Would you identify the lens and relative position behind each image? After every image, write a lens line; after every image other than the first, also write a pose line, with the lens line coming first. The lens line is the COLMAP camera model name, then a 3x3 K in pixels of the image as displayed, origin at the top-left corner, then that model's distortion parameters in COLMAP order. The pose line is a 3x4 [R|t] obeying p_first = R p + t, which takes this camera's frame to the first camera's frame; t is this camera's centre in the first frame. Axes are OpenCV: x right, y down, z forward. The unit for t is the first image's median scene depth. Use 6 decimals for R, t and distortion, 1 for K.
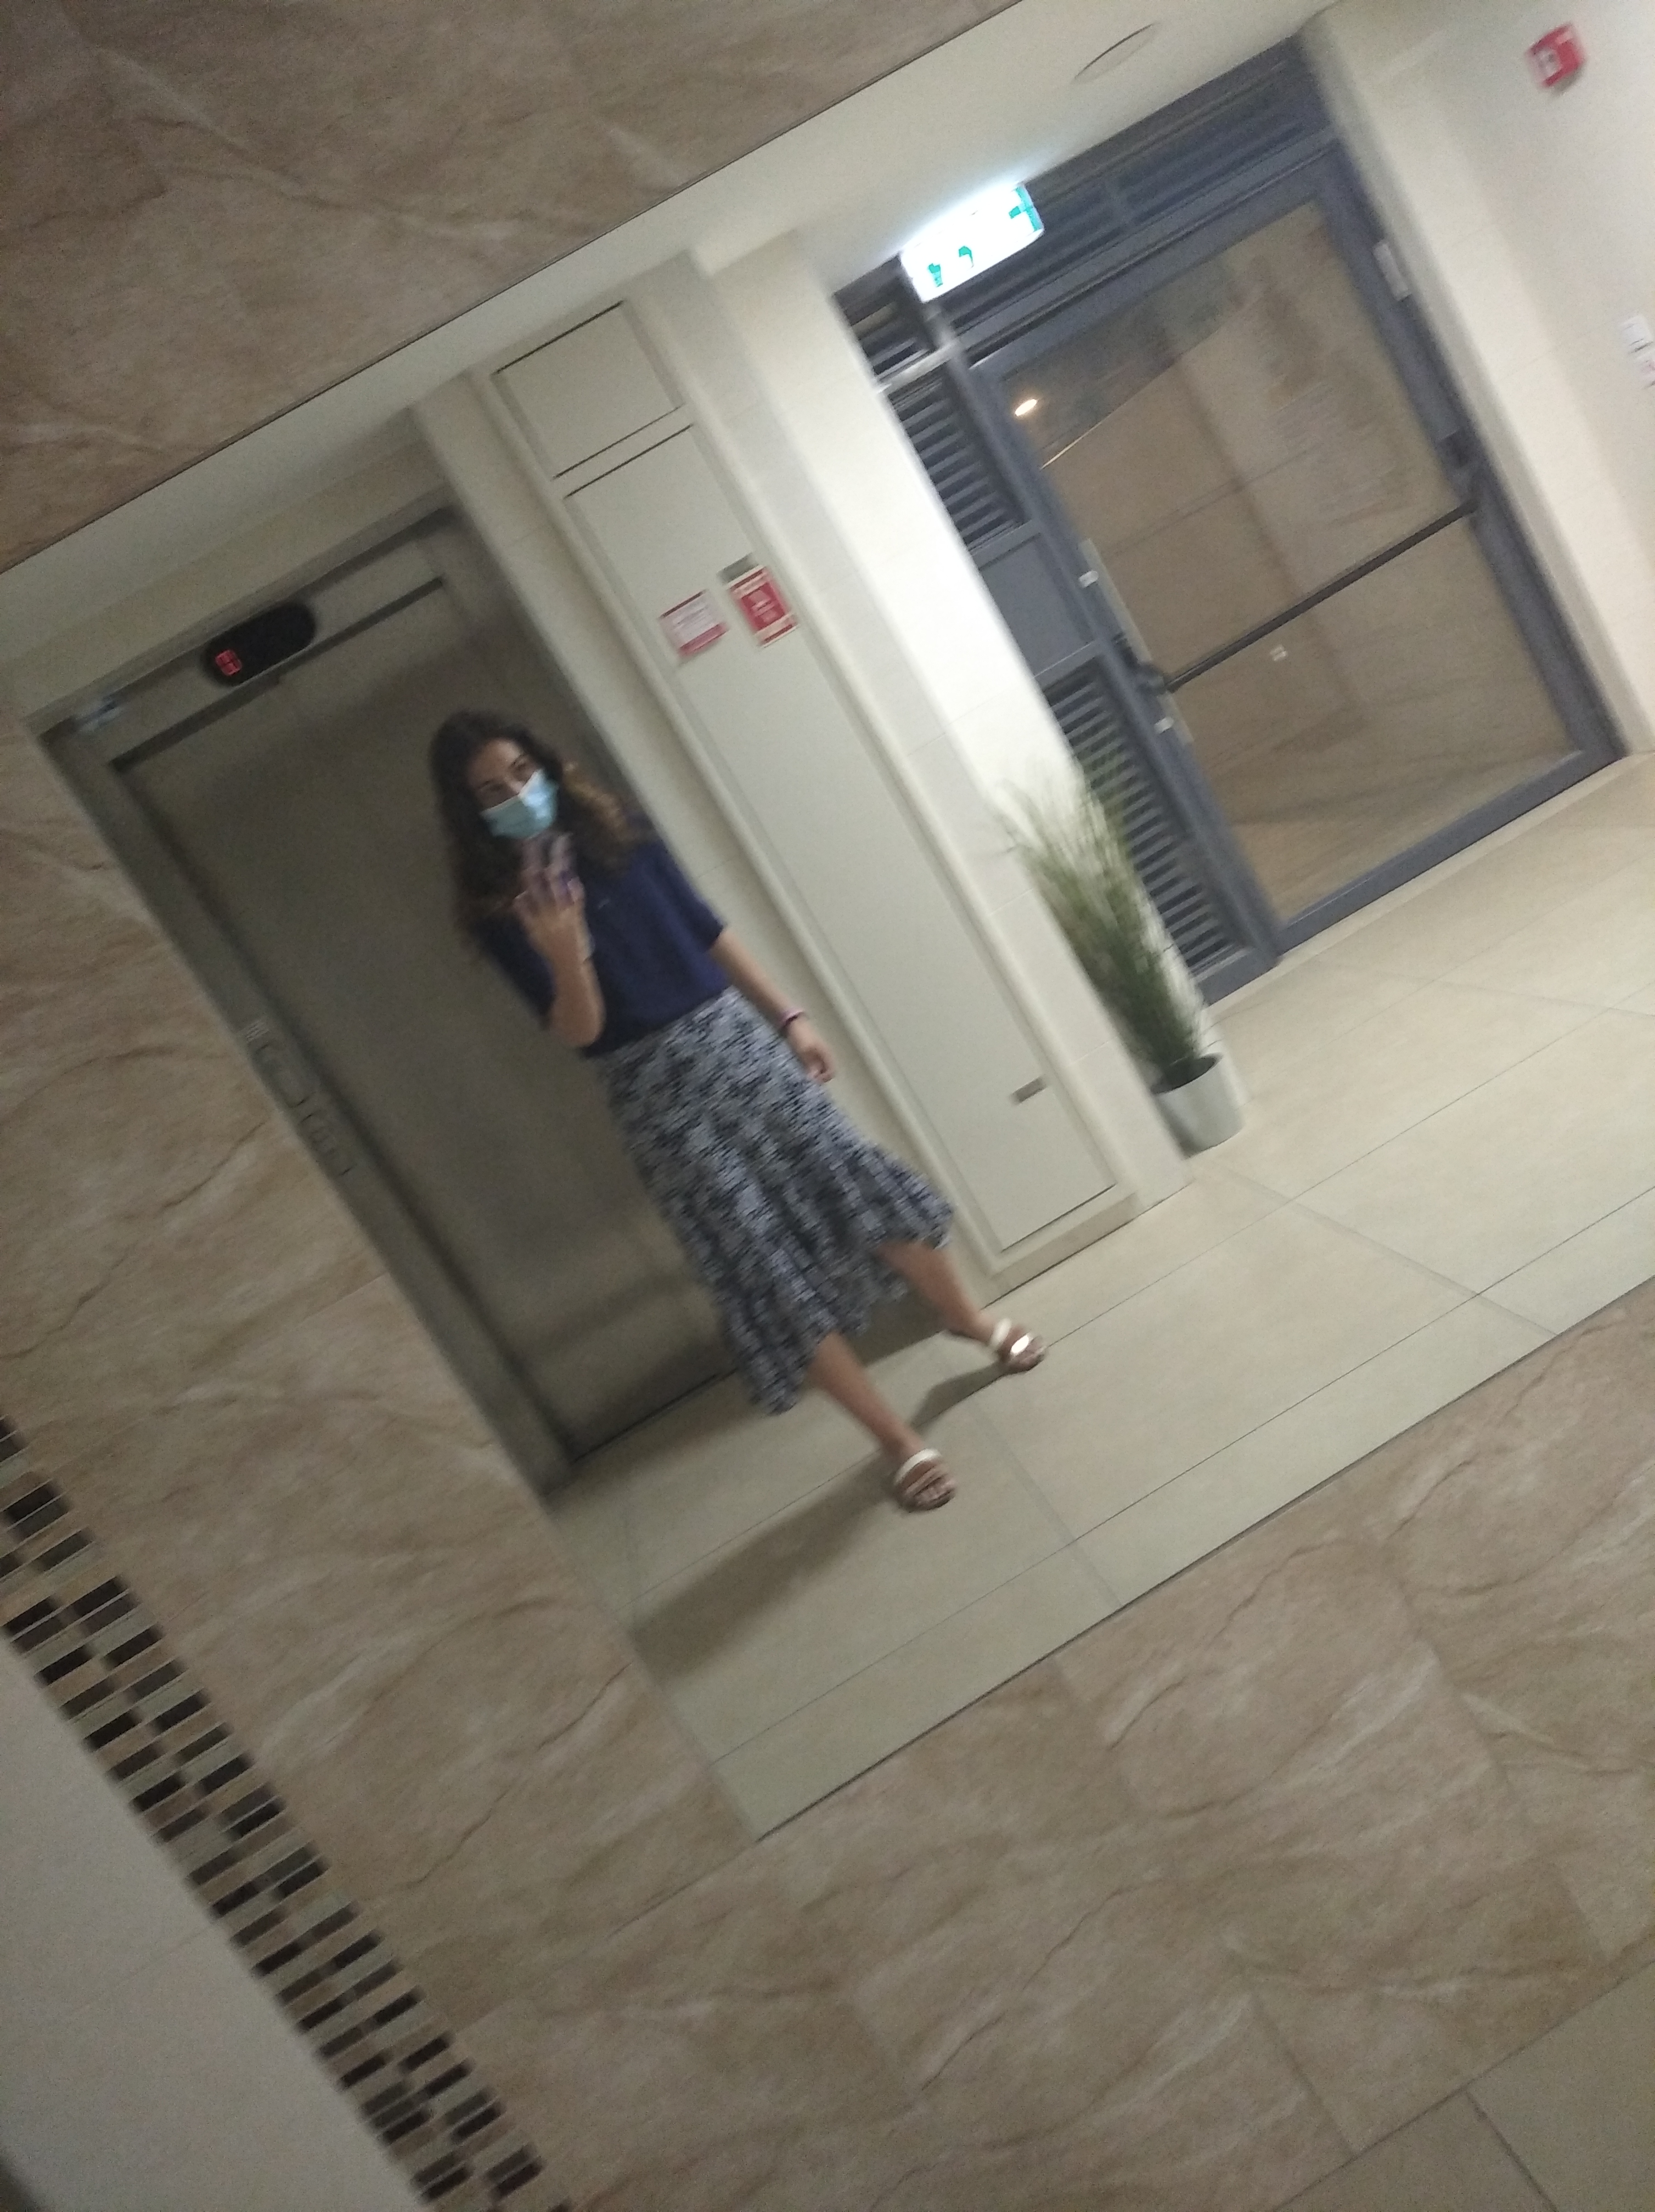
lens RADIAL K [[1884.8, 0, 802.1], [0, 1884.8, 1073.2], [0, 0, 1]] dist [0.042858, -0.079217]
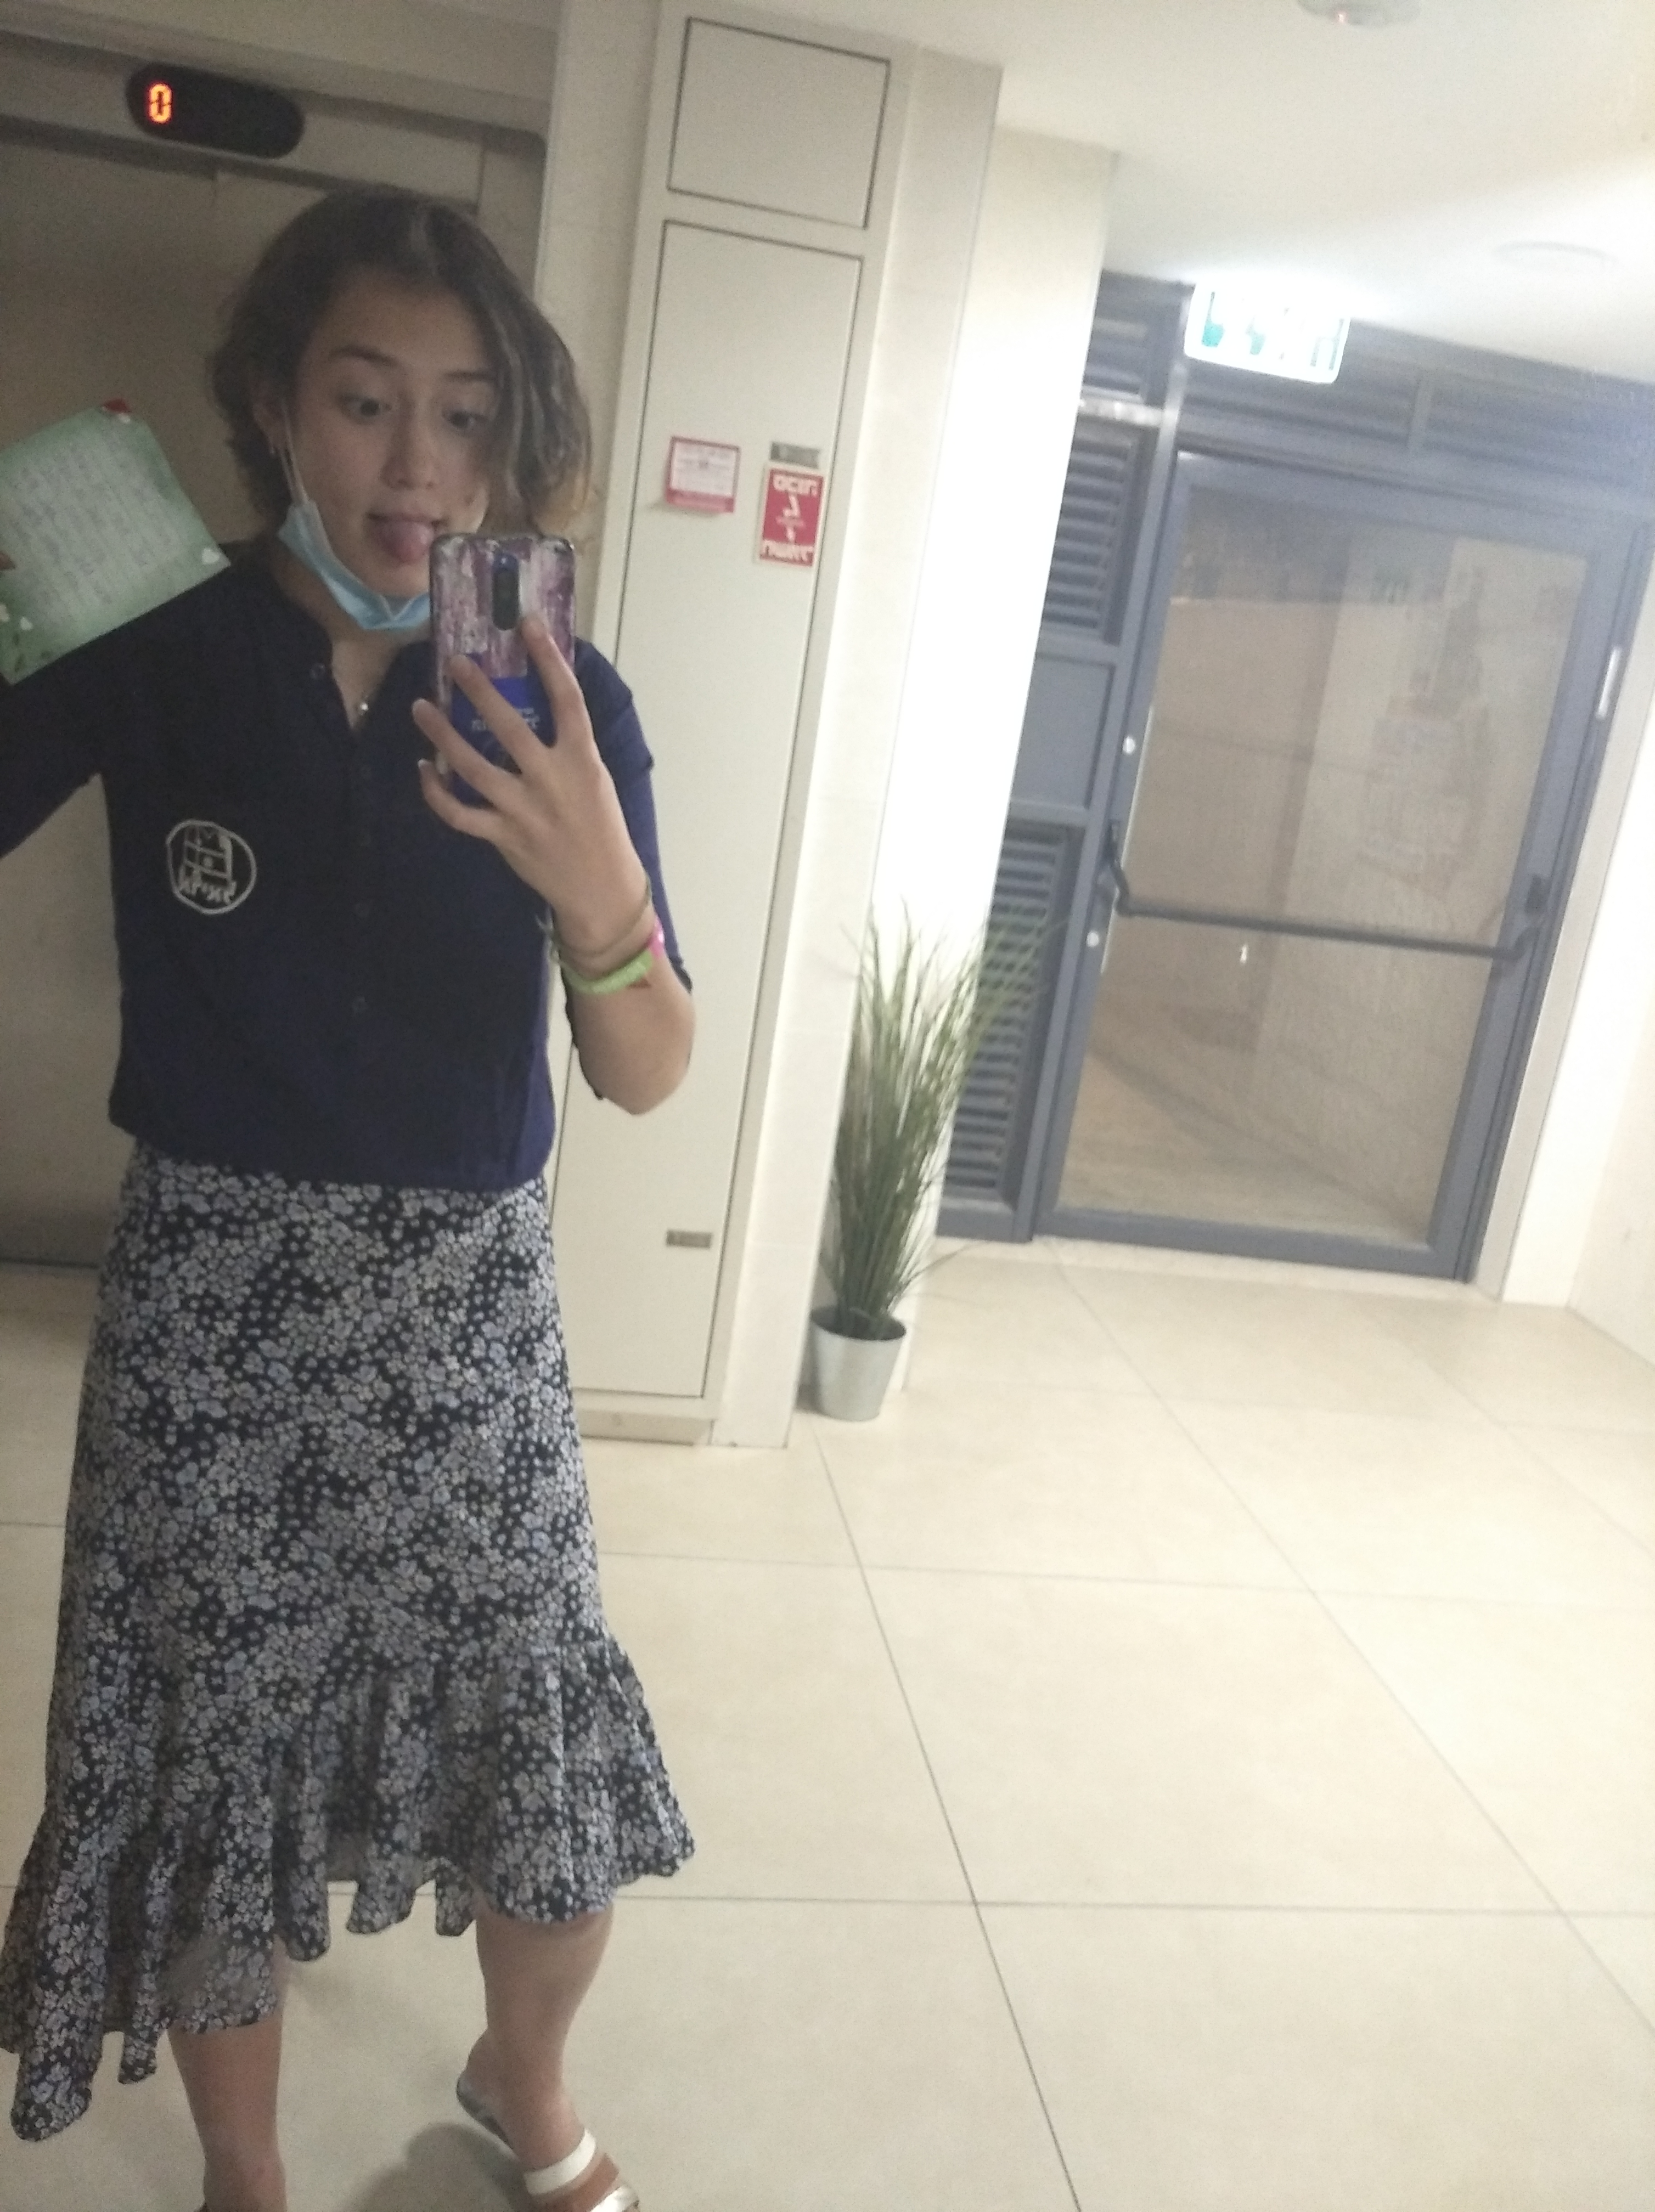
lens RADIAL K [[1884.8, 0, 832.2], [0, 1884.8, 1094.6], [0, 0, 1]] dist [0.042858, -0.079217]
pose [[0.787047, 0.596049, 0.159006, 0.007861], [-0.602048, 0.798359, -0.012714, -0.056338], [-0.134522, -0.085723, 0.987196, 0.207117]]
